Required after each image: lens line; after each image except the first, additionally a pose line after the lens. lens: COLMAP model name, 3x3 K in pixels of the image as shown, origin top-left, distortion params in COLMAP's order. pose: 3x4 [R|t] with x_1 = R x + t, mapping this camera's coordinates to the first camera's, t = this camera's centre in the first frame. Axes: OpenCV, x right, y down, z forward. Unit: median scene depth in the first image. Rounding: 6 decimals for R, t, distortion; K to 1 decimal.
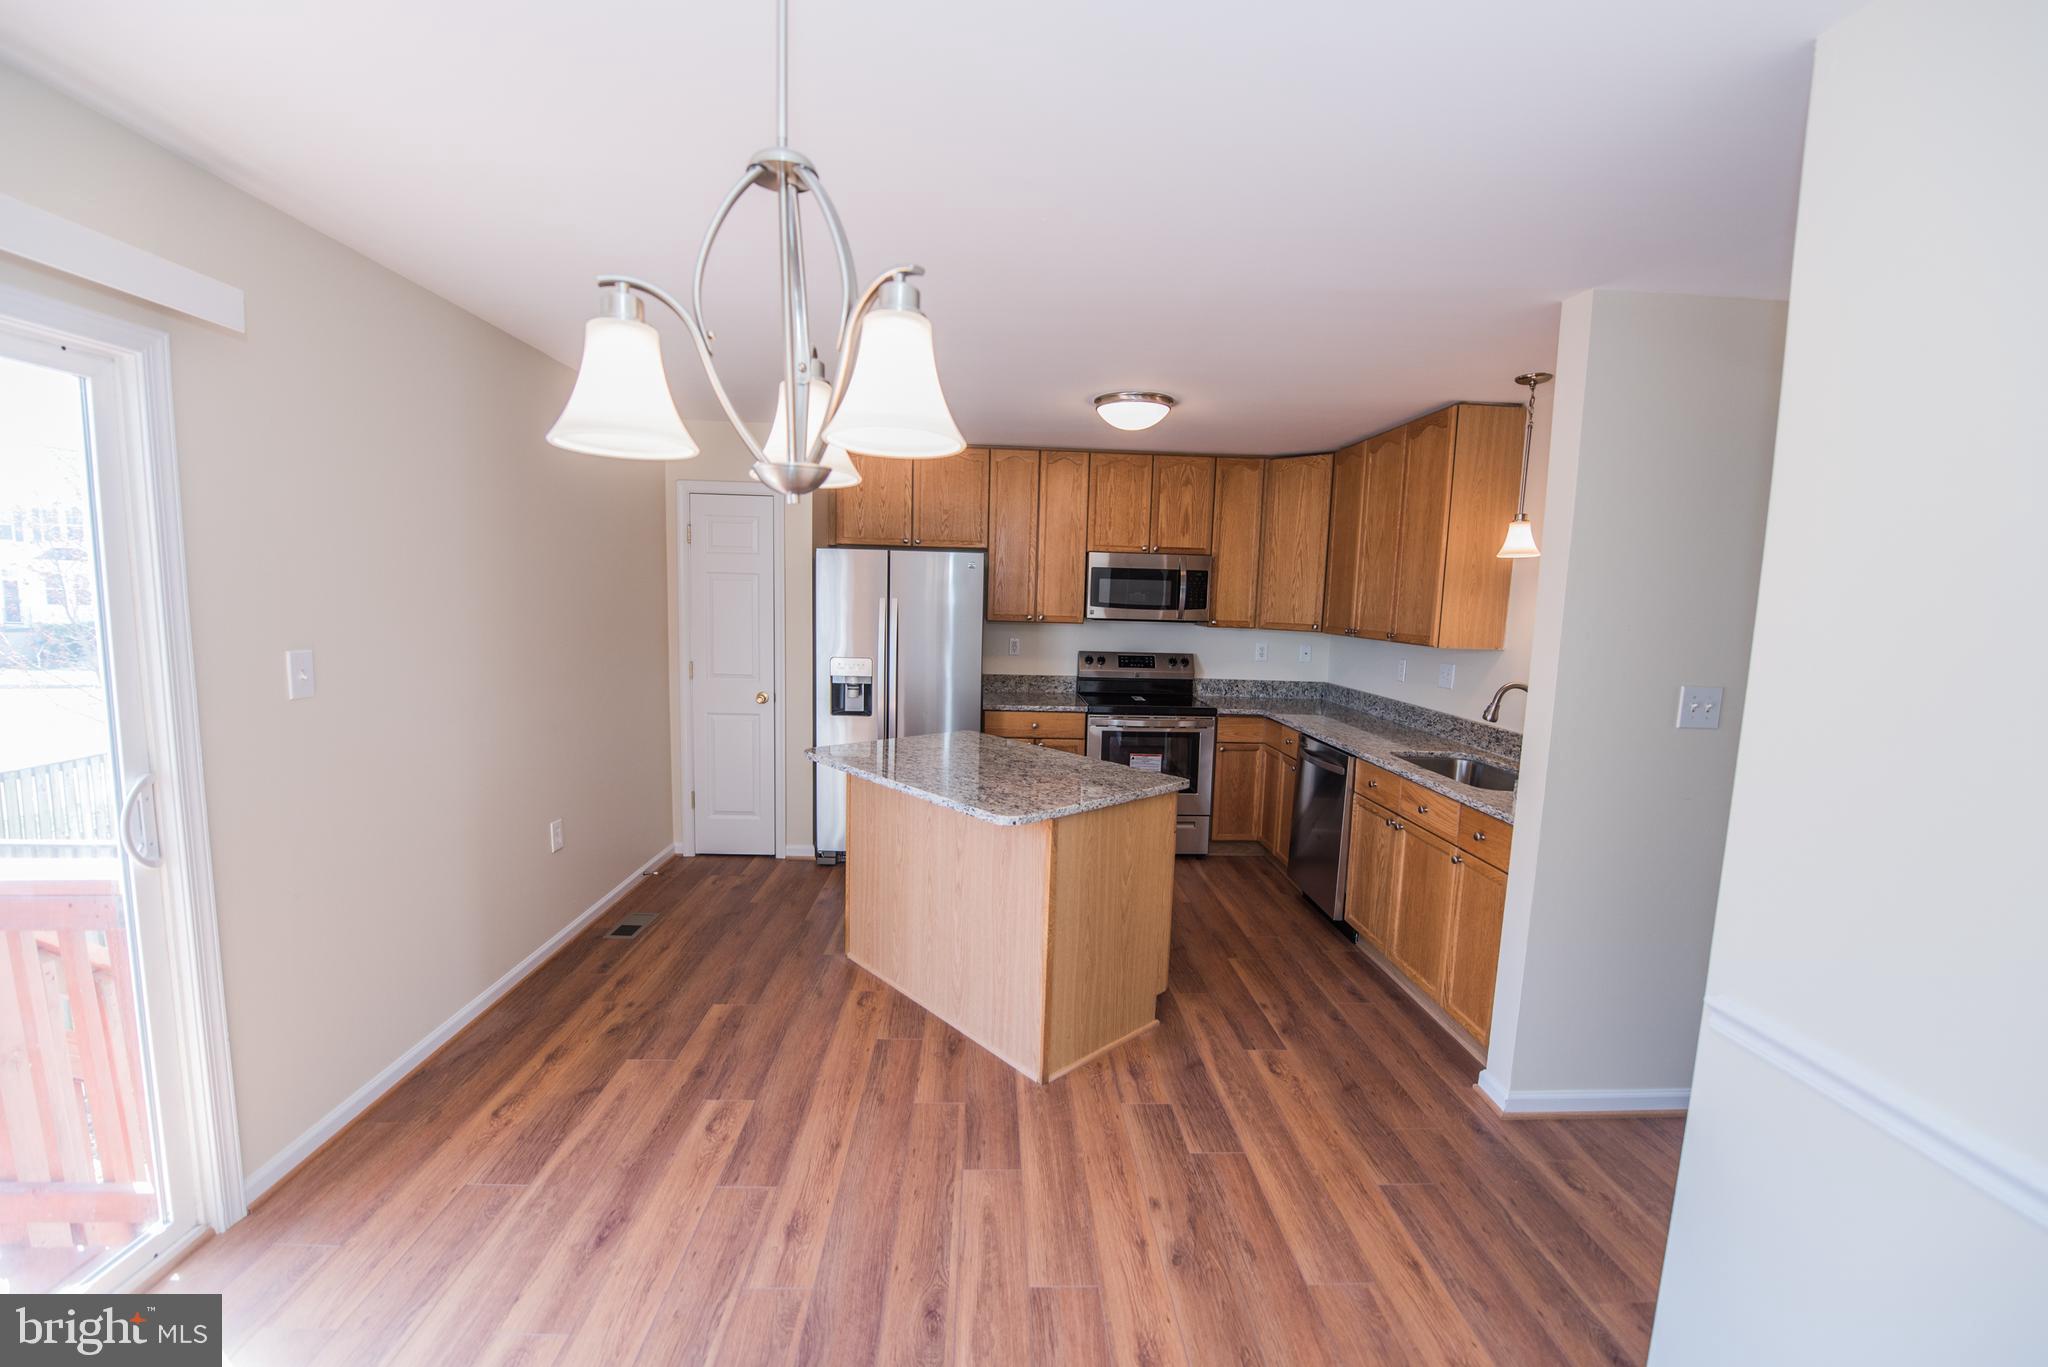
lens RADIAL K [[828.6, 0, 1021.7], [0, 828.6, 687.7], [0, 0, 1]] dist [-0.001872, -0.000198]
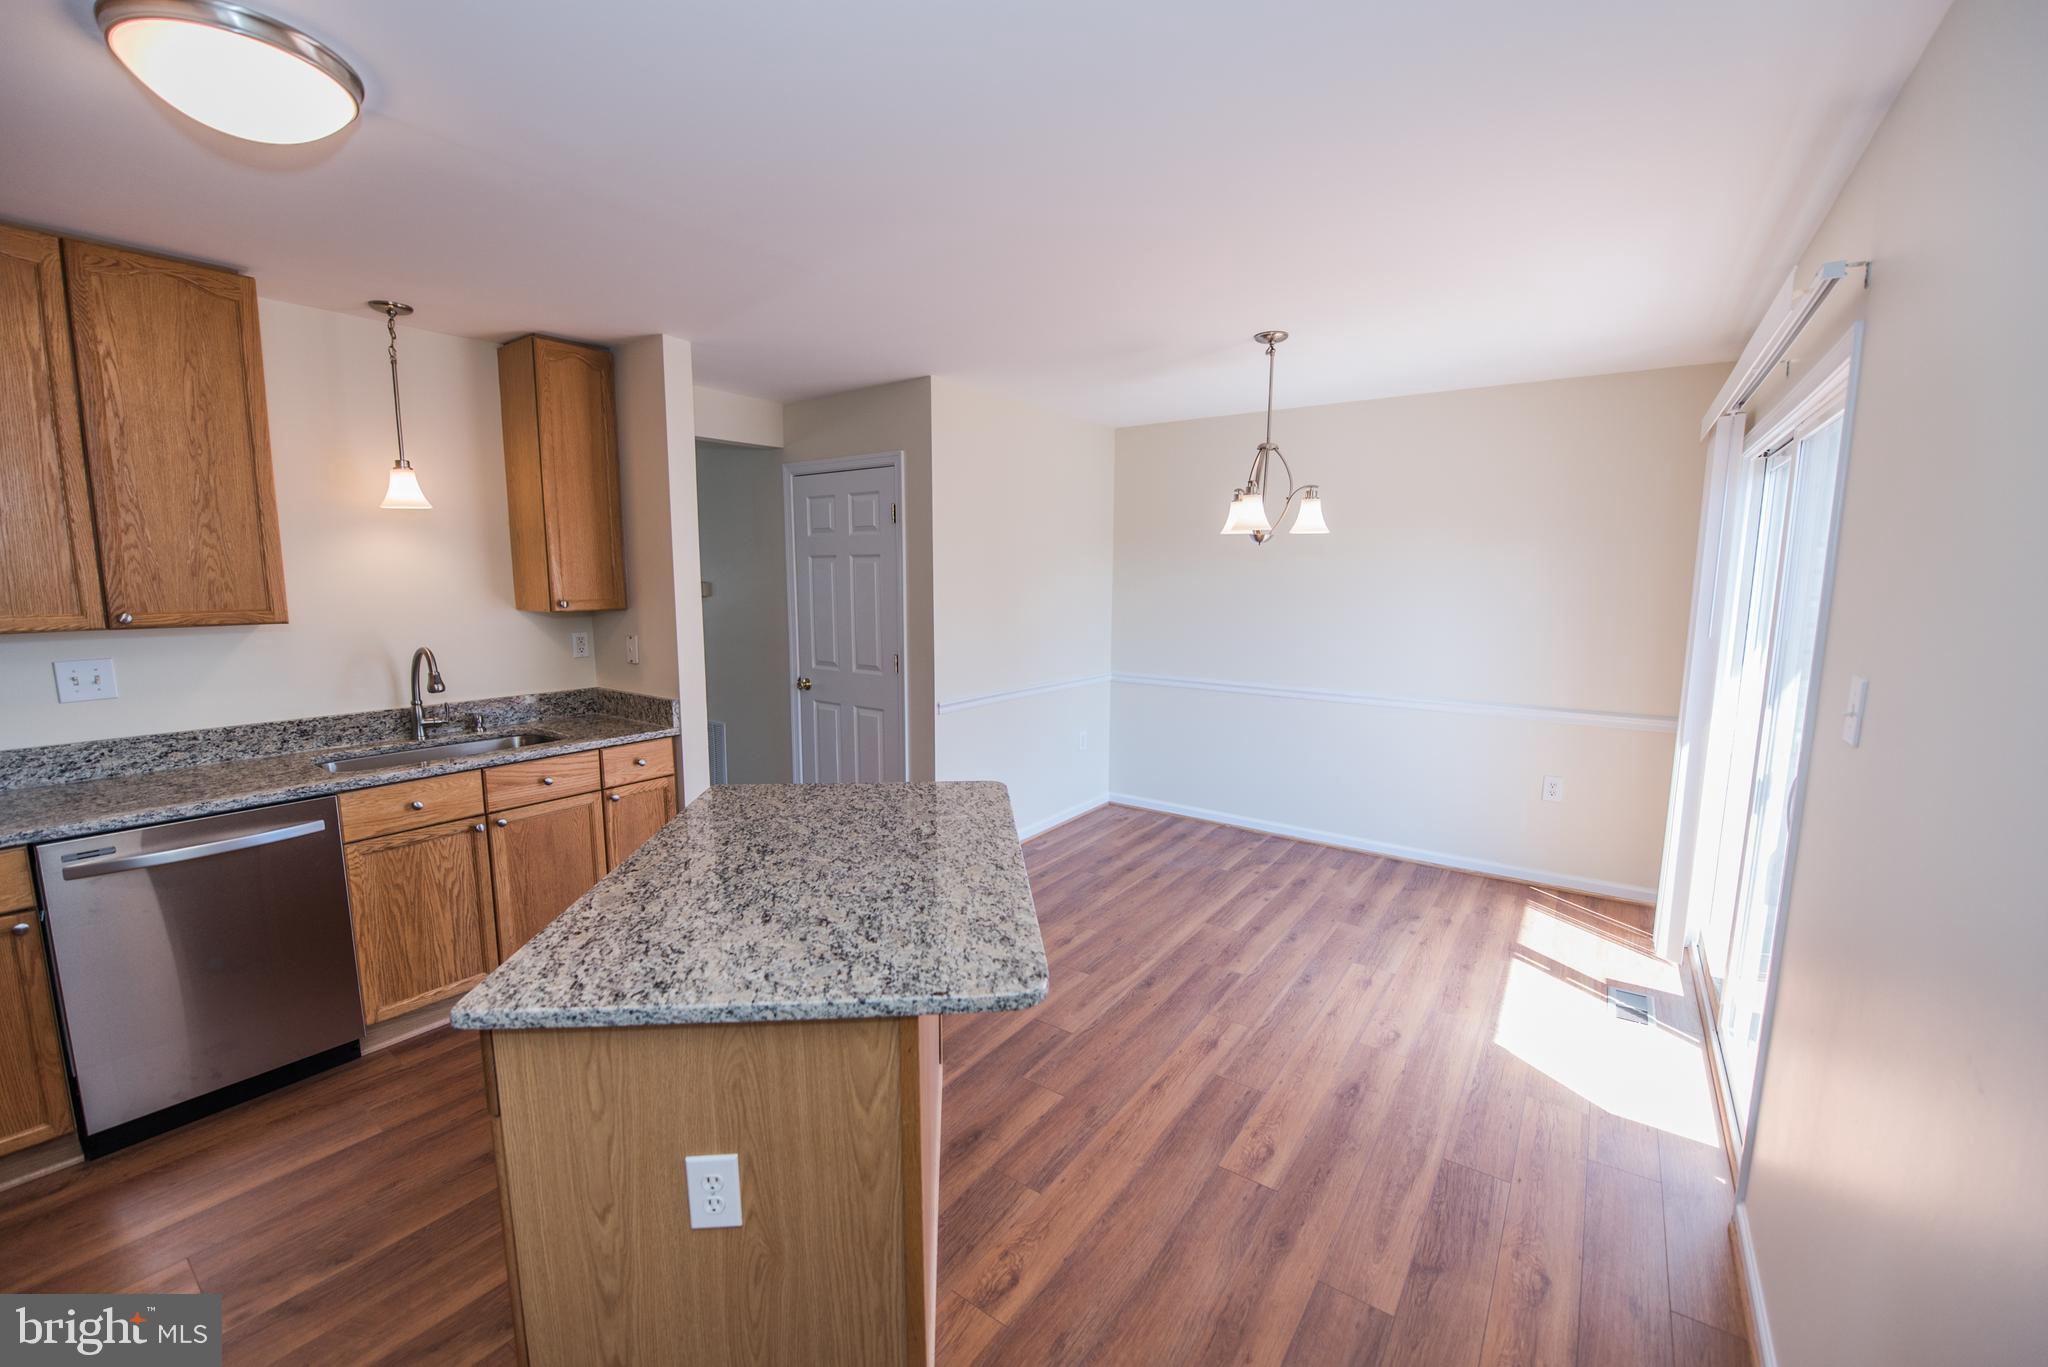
lens RADIAL K [[828.6, 0, 1020.0], [0, 828.6, 685.5], [0, 0, 1]] dist [-0.001872, -0.000198]
pose [[-0.789604, -0.115984, 0.602555, -0.640908], [0.042973, 0.969111, 0.242854, -0.211417], [-0.612110, 0.217652, -0.760230, 1.726965]]
